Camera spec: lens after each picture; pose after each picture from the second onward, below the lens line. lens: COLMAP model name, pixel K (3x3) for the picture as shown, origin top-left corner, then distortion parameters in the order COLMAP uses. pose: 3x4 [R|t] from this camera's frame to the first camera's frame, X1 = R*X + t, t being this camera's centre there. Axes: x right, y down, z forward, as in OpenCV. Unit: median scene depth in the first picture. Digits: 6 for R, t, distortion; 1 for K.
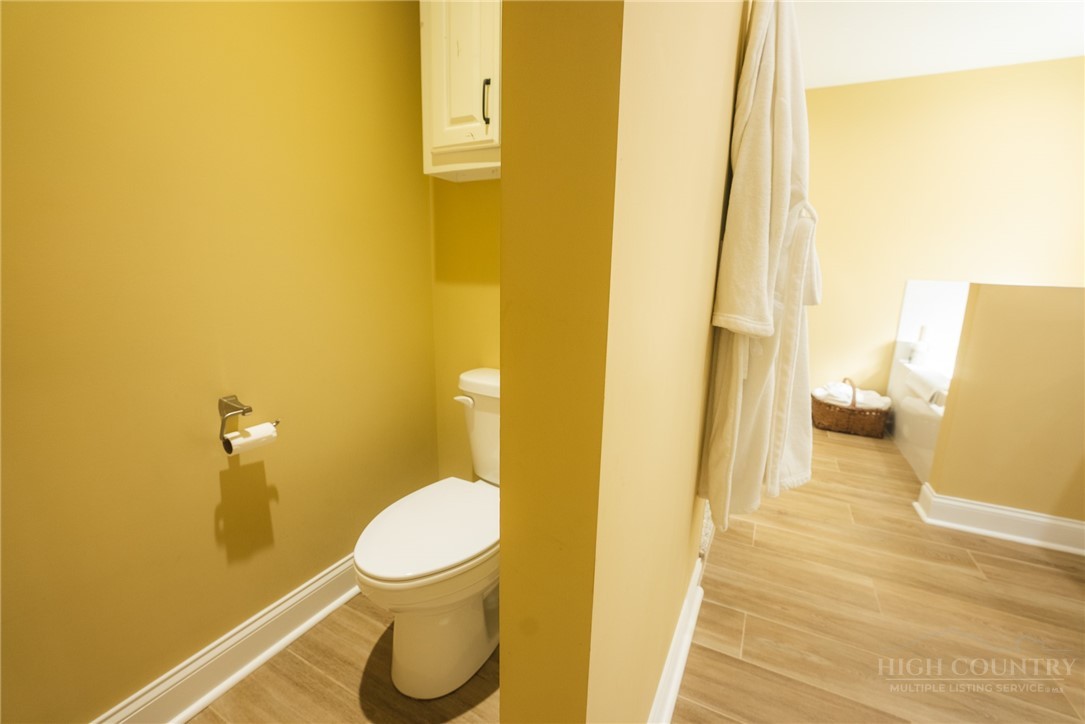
lens RADIAL K [[445.1, 0, 550.8], [0, 445.1, 364.1], [0, 0, 1]] dist [-0.031721, 0.004879]
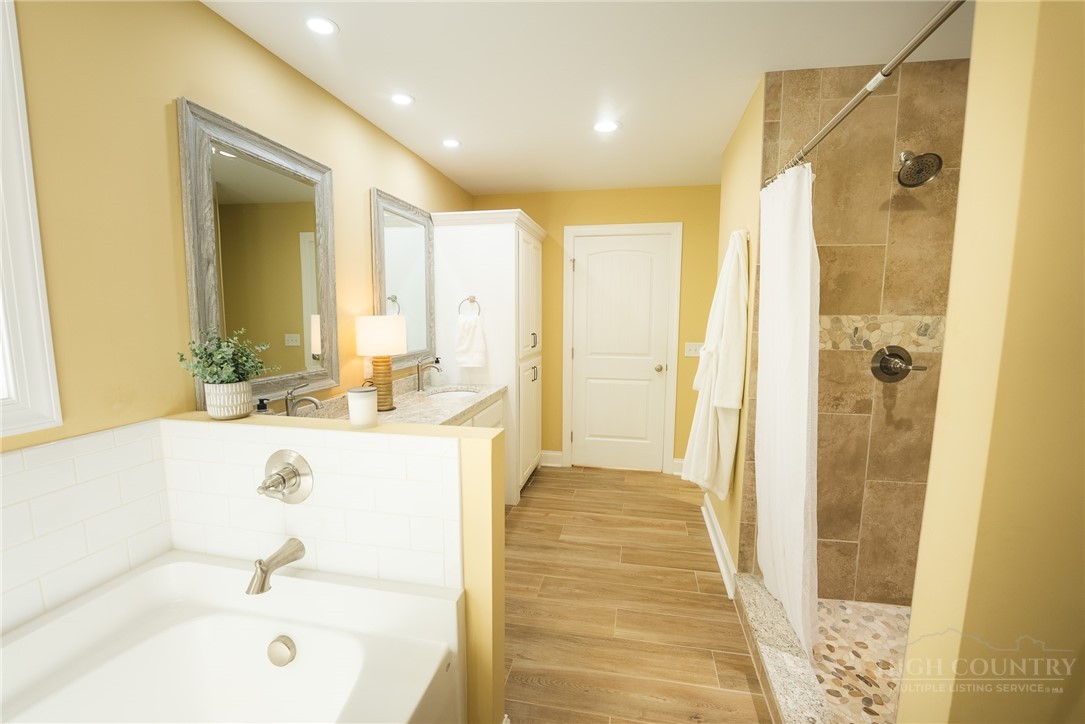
lens RADIAL K [[445.1, 0, 542.9], [0, 445.1, 367.2], [0, 0, 1]] dist [-0.031721, 0.004879]
pose [[-0.965047, 0.001042, -0.262075, 1.212201], [-0.084910, 0.944810, 0.316424, -0.556789], [0.247941, 0.327616, -0.911698, 1.766460]]
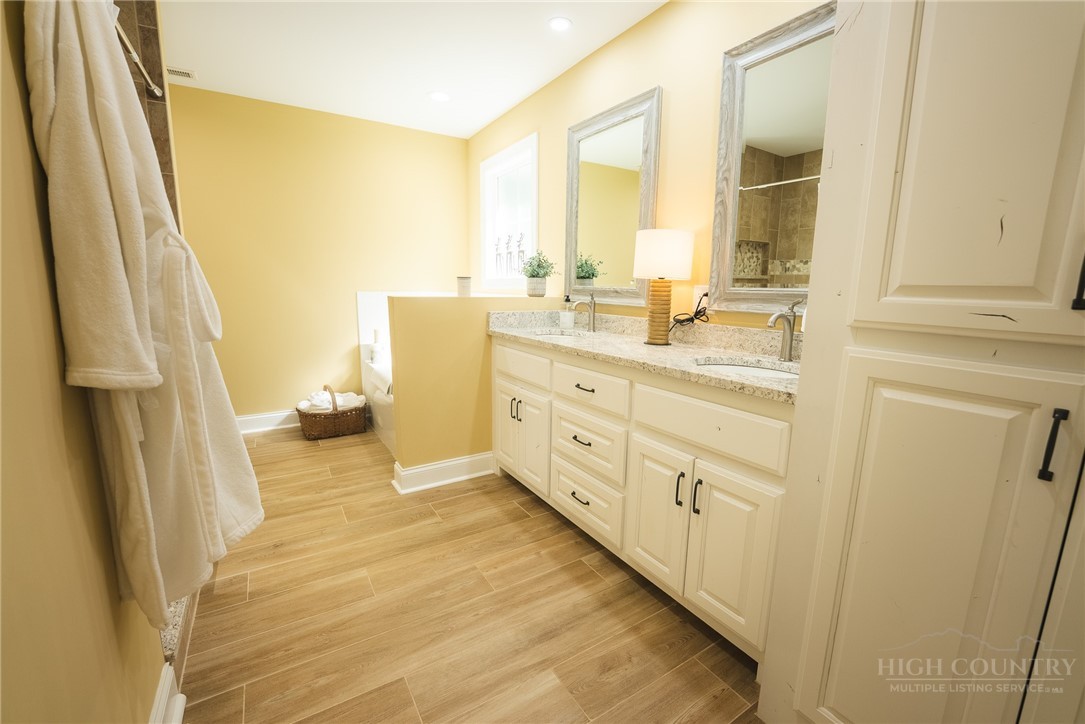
lens RADIAL K [[445.1, 0, 548.3], [0, 445.1, 364.2], [0, 0, 1]] dist [-0.031721, 0.004879]
pose [[0.506734, -0.165244, 0.846118, 0.108635], [0.179780, 0.980135, 0.083748, -0.023849], [-0.843149, 0.109677, 0.526375, -0.038303]]
